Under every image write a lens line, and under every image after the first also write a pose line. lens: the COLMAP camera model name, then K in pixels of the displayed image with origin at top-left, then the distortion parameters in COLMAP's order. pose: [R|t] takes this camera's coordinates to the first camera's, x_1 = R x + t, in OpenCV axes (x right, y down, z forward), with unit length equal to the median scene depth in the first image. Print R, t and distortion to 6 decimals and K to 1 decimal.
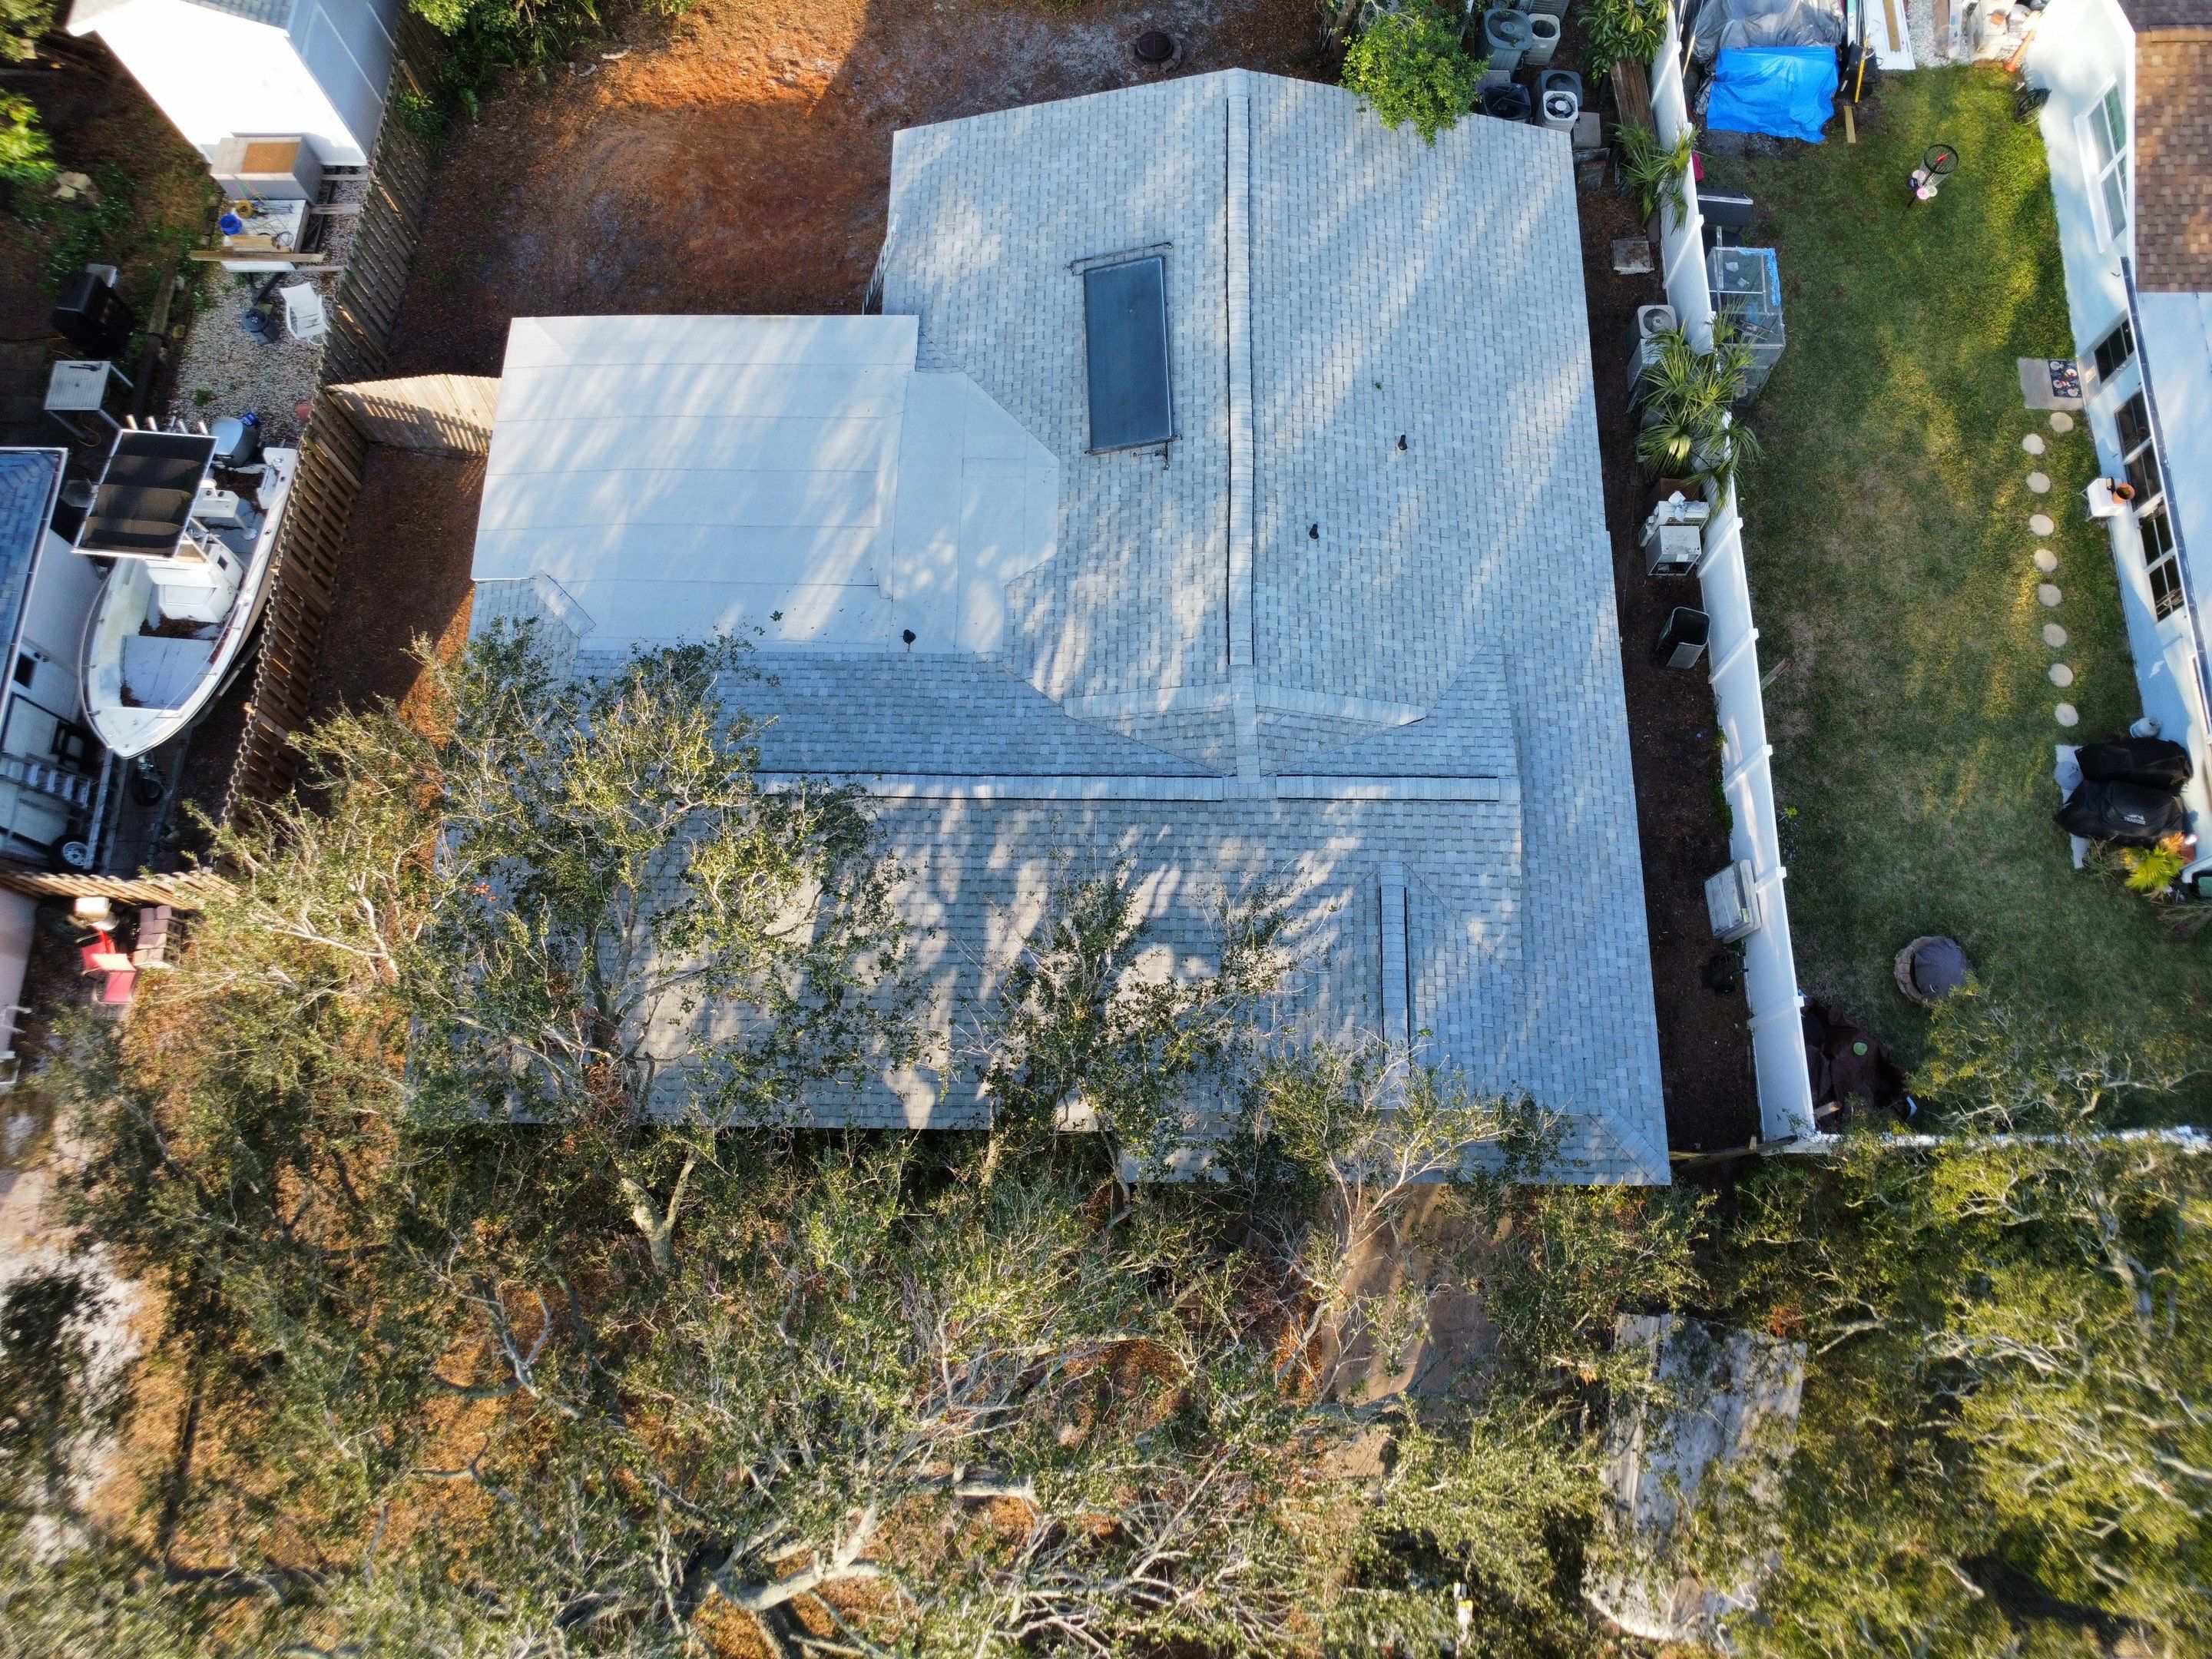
lens RADIAL K [[1605.6, 0, 1106.0], [0, 1605.6, 829.5], [0, 0, 1]] dist [-0.026383, 0.004350]
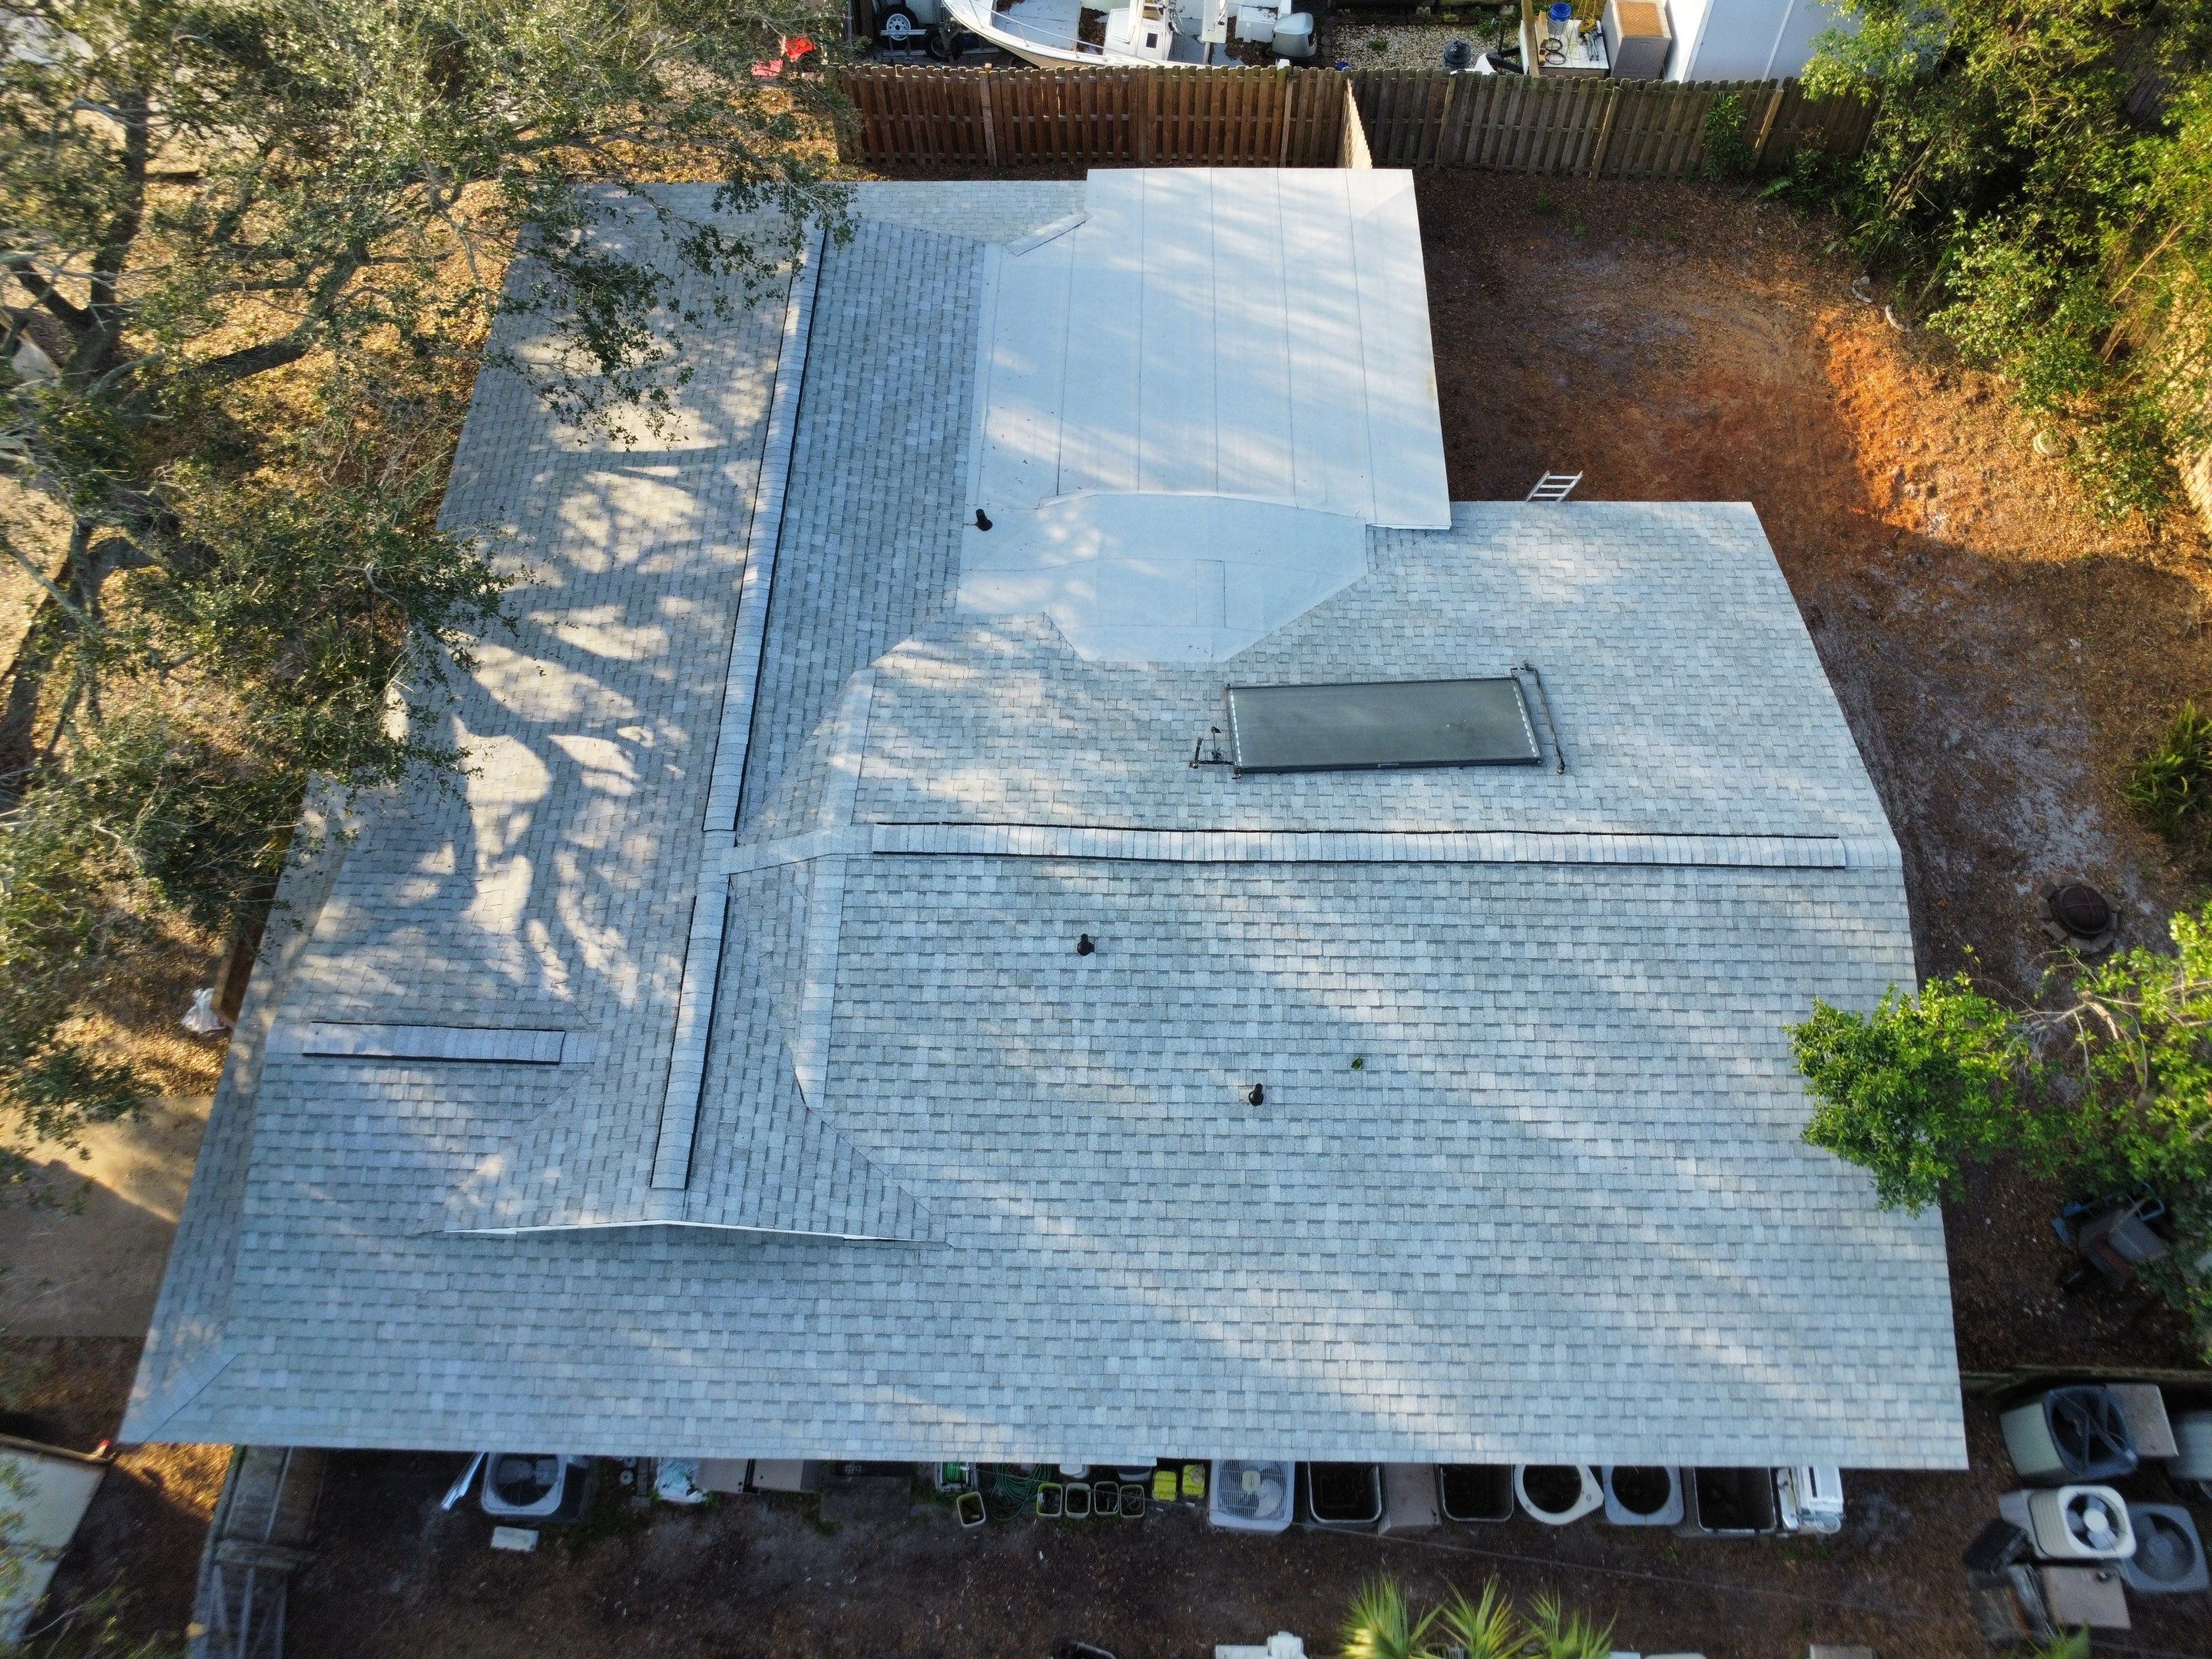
lens RADIAL K [[1605.6, 0, 1106.0], [0, 1605.6, 829.5], [0, 0, 1]] dist [-0.026383, 0.004350]
pose [[-0.002771, 0.884328, -0.466858, 0.378855], [-0.947802, 0.146535, 0.283193, -0.368875], [0.318847, 0.443274, 0.837762, 0.377973]]
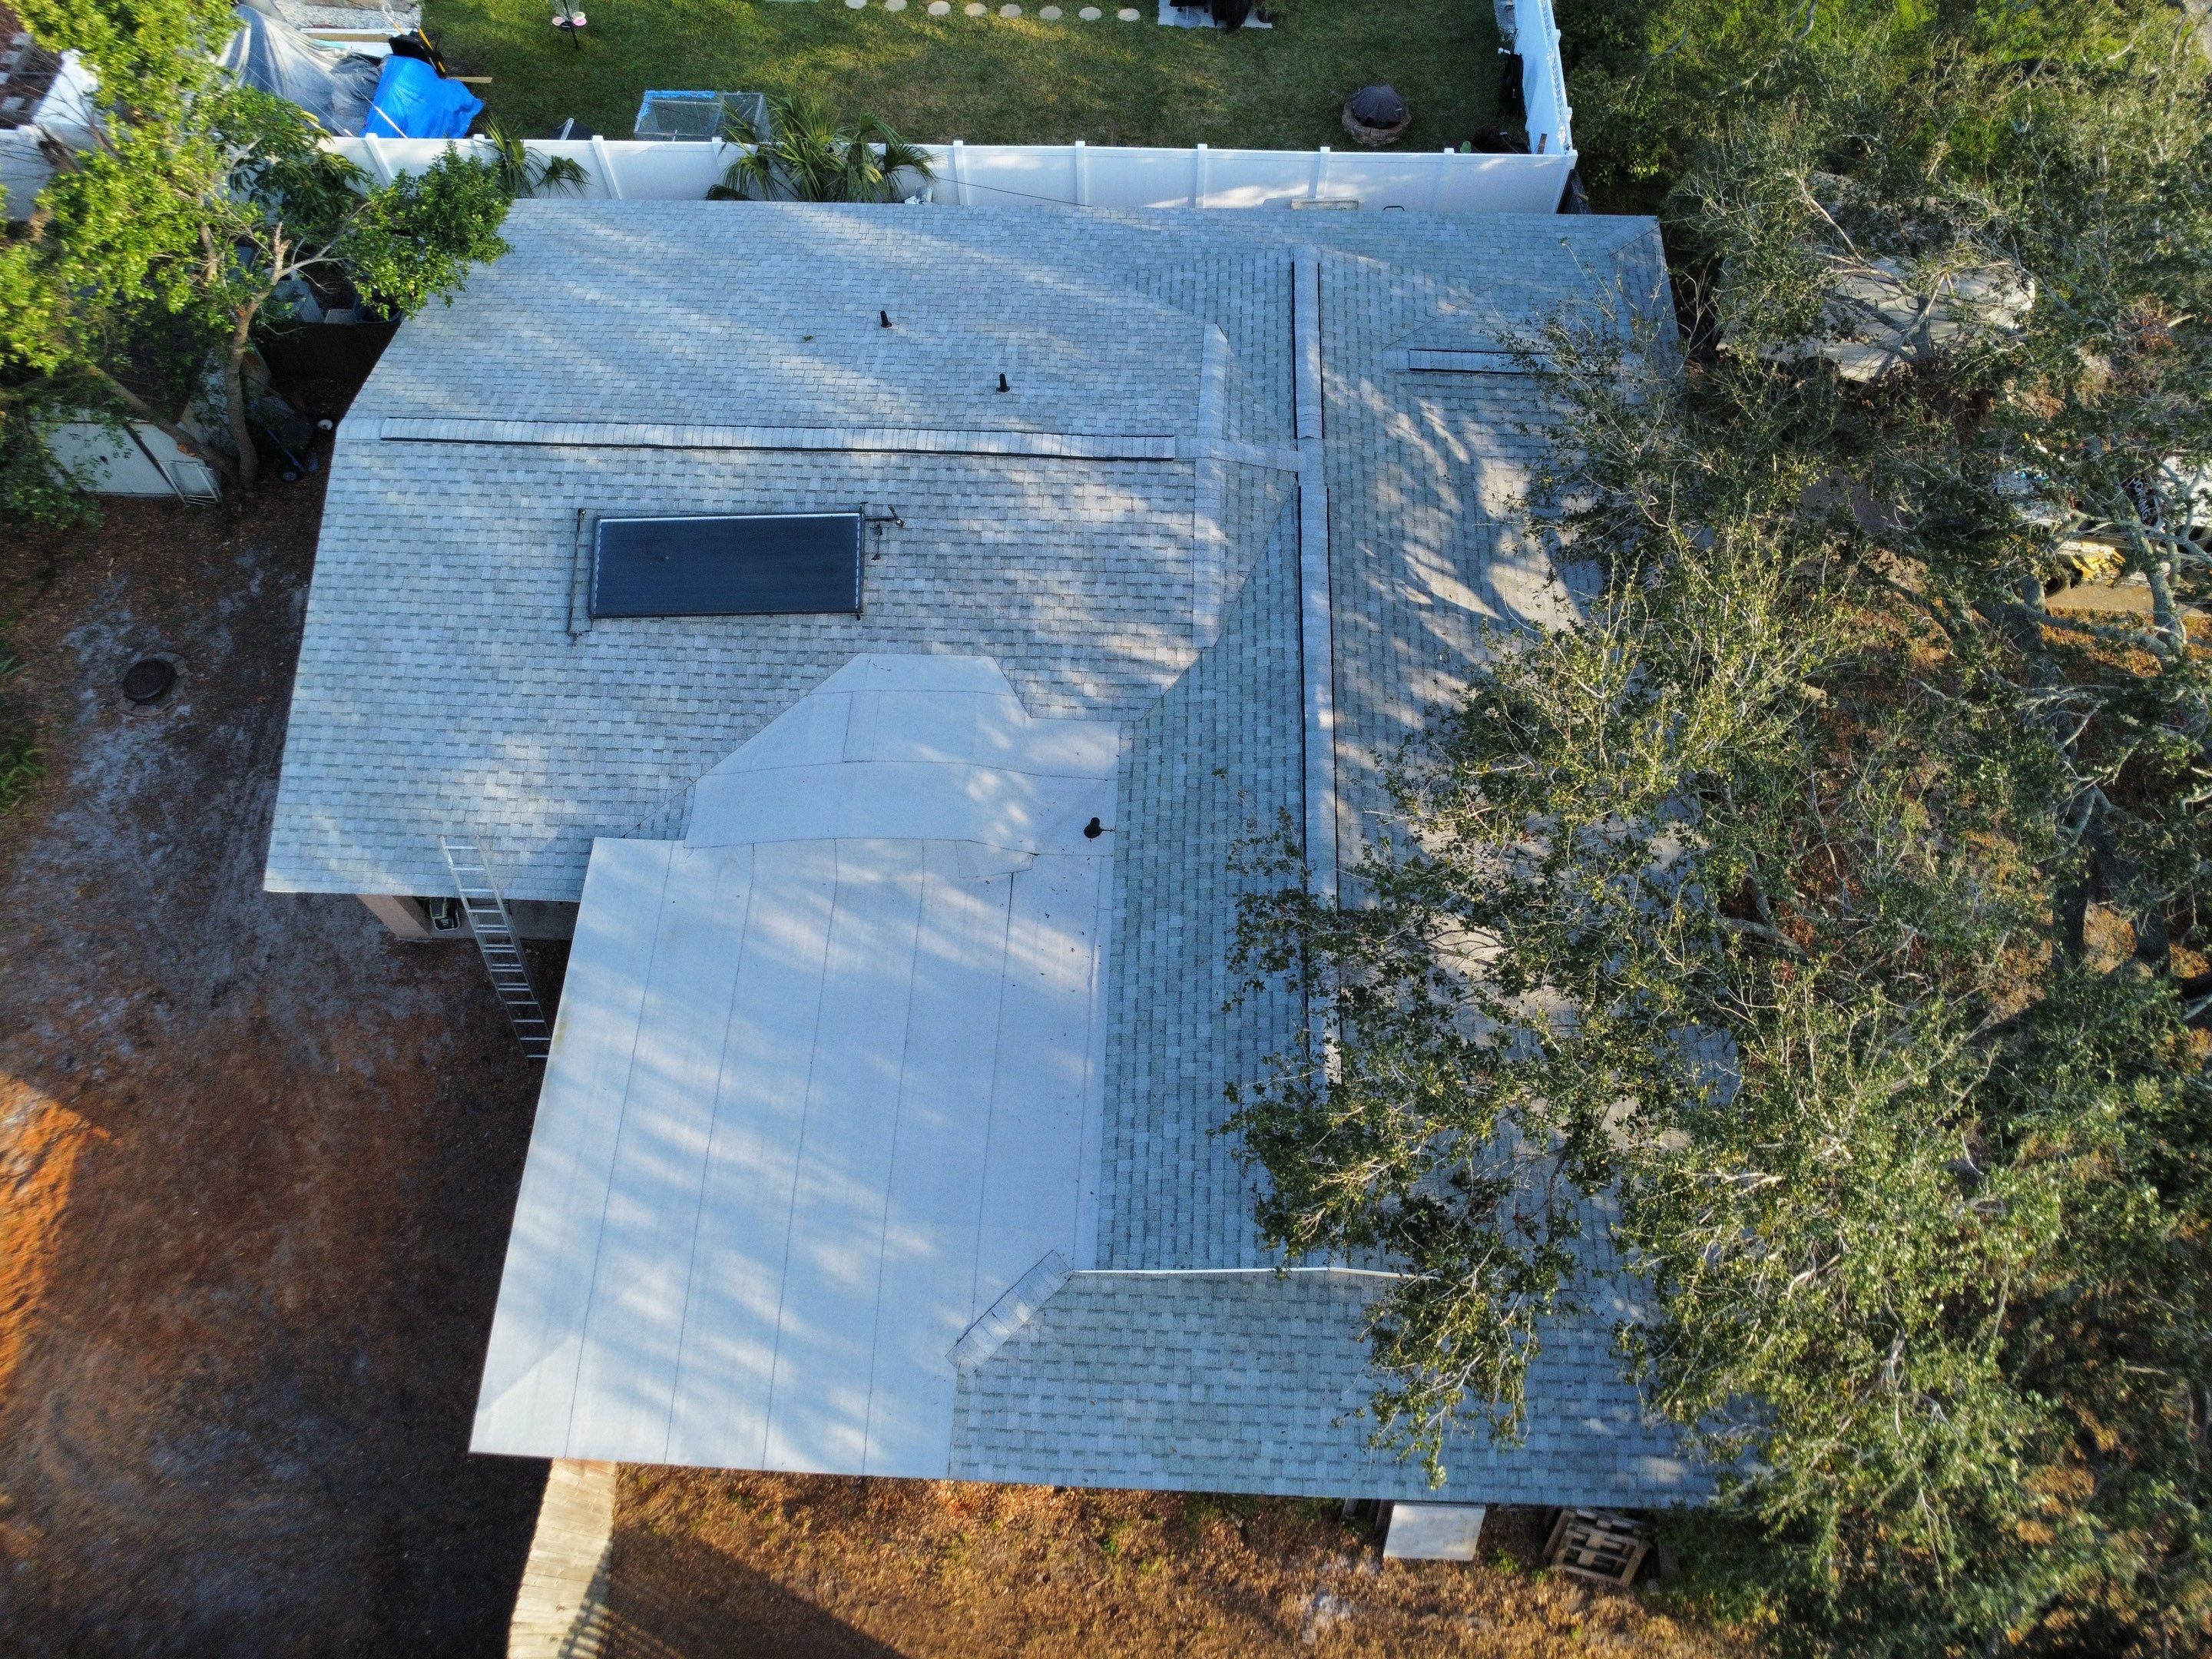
lens RADIAL K [[1596.4, 0, 1106.0], [0, 1596.4, 829.5], [0, 0, 1]] dist [-0.028945, 0.003373]
pose [[0.027487, -0.880751, 0.472780, -0.454487], [0.956490, 0.160604, 0.243582, -0.283263], [-0.290466, 0.445515, 0.846845, 0.336386]]
